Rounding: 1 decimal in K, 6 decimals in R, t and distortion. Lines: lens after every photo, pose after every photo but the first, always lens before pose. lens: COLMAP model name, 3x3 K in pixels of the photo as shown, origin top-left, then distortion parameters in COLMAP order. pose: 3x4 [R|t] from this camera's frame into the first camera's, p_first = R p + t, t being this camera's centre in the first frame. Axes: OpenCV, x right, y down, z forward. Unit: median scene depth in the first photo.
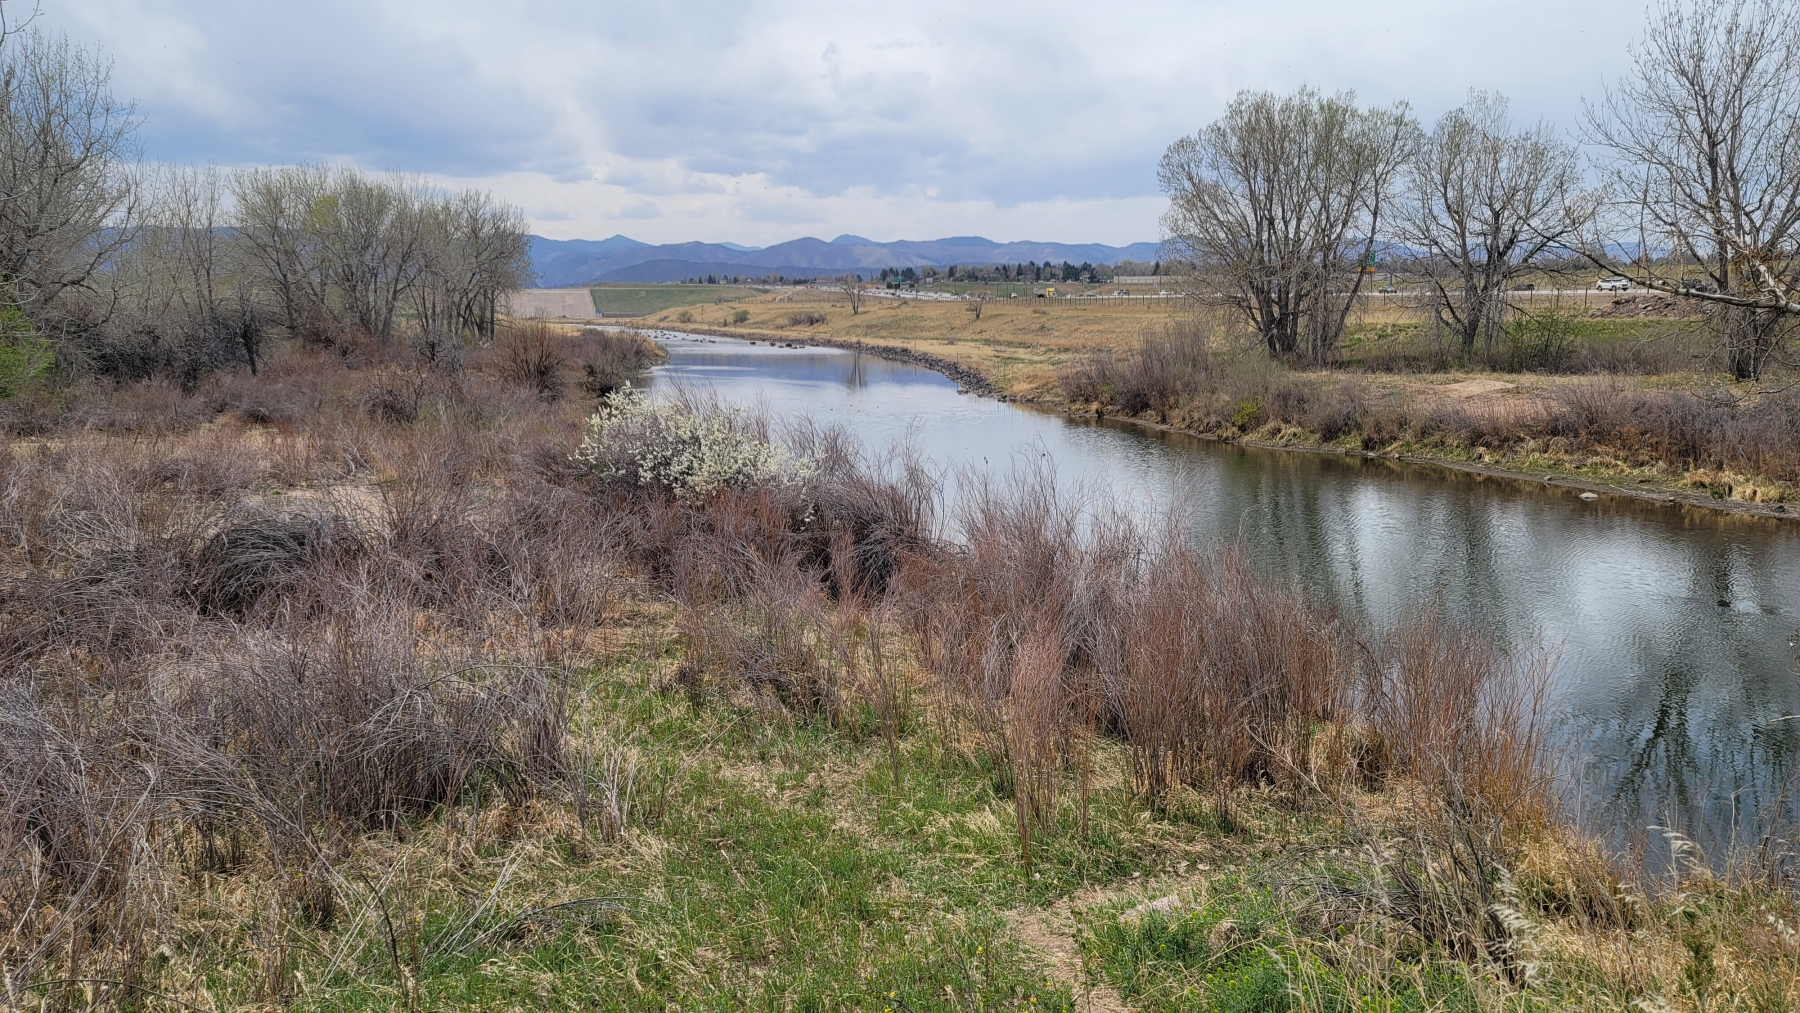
lens RADIAL K [[1278.5, 0, 909.0], [0, 1278.5, 543.4], [0, 0, 1]] dist [0.005140, -0.001526]
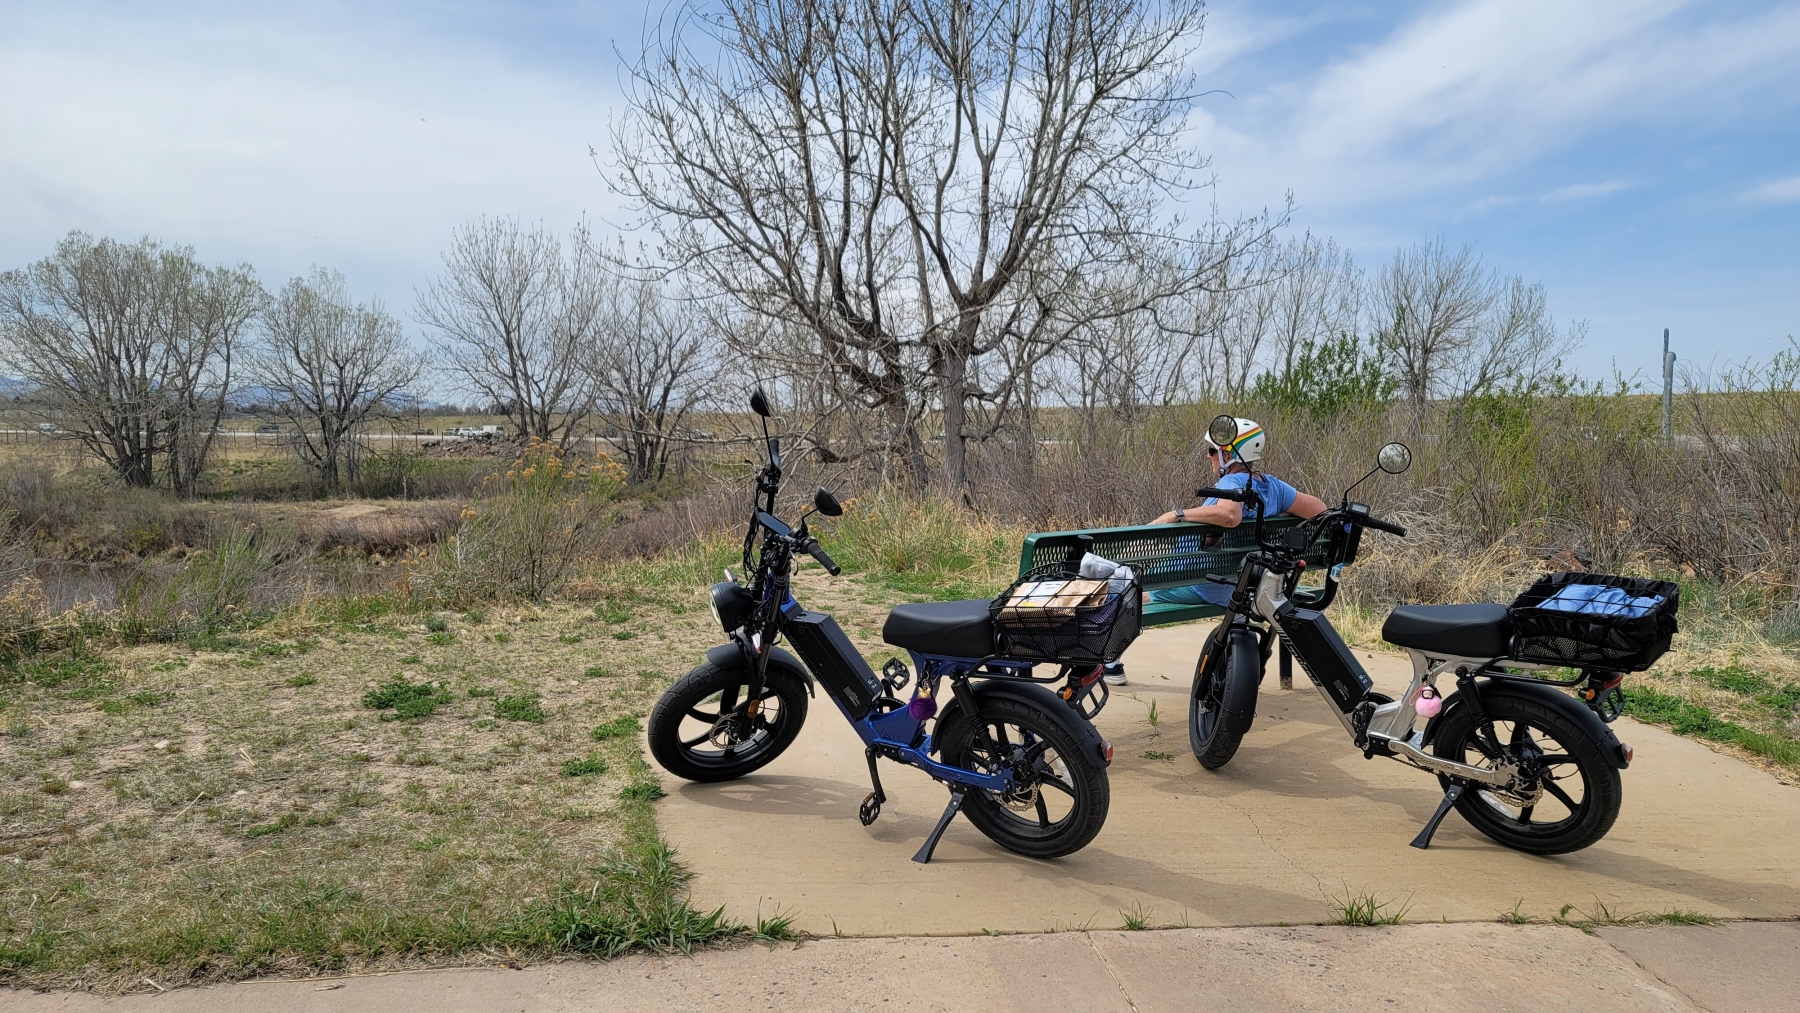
lens RADIAL K [[1278.5, 0, 909.0], [0, 1278.5, 543.4], [0, 0, 1]] dist [0.005140, -0.001526]
pose [[0.635115, -0.040744, 0.771343, -0.118760], [0.124721, 0.990913, -0.050352, 0.026143], [-0.762282, 0.128182, 0.634425, -0.122199]]
